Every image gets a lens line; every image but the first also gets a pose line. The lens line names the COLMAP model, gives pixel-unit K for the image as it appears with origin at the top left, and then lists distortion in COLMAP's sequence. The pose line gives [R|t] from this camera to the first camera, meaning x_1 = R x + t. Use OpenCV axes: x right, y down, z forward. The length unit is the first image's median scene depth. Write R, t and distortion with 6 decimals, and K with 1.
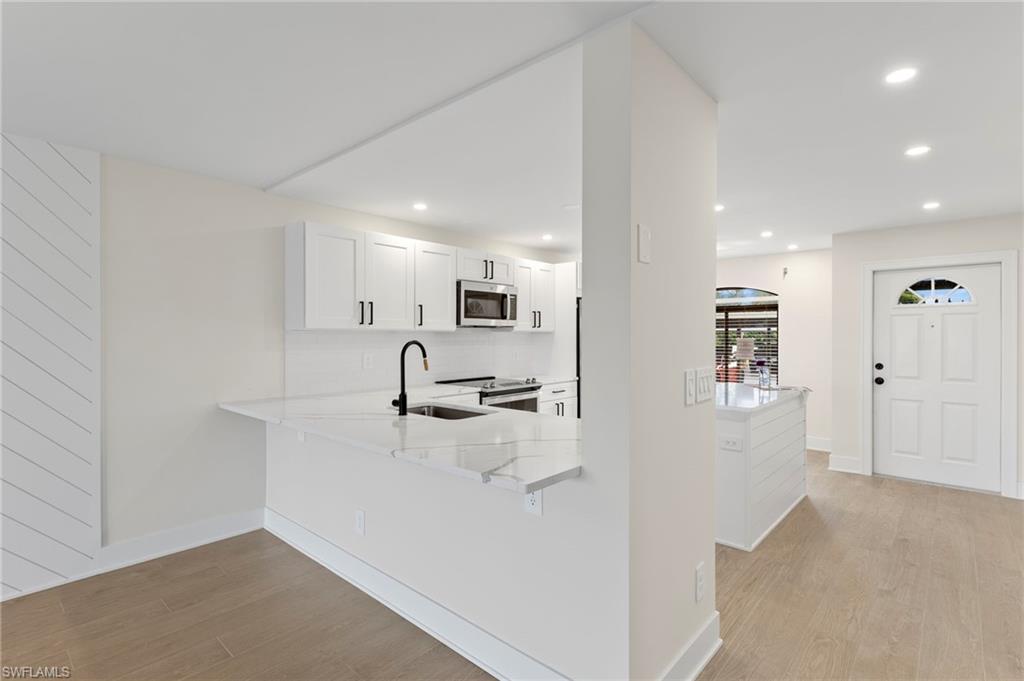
lens RADIAL K [[490.1, 0, 518.9], [0, 490.1, 339.9], [0, 0, 1]] dist [0.001891, 0.000409]
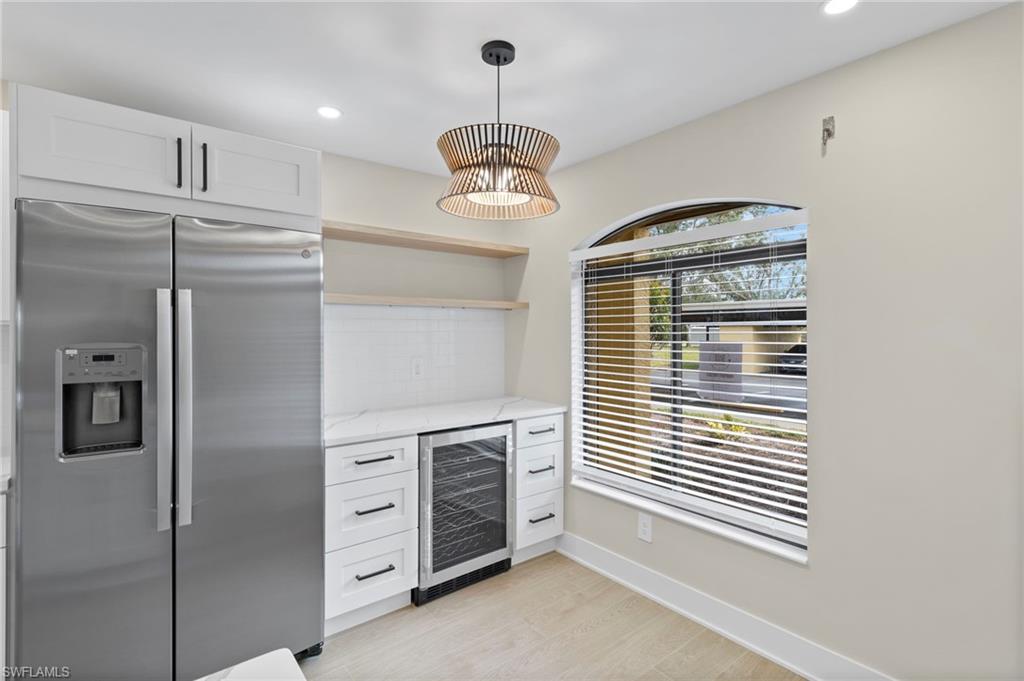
lens RADIAL K [[485.8, 0, 513.1], [0, 485.8, 332.6], [0, 0, 1]] dist [-0.000303, -0.000118]
pose [[0.985810, -0.000229, -0.167865, 0.533658], [-0.000503, 0.999991, -0.004315, -0.010960], [0.167864, 0.004338, 0.985801, 0.892039]]
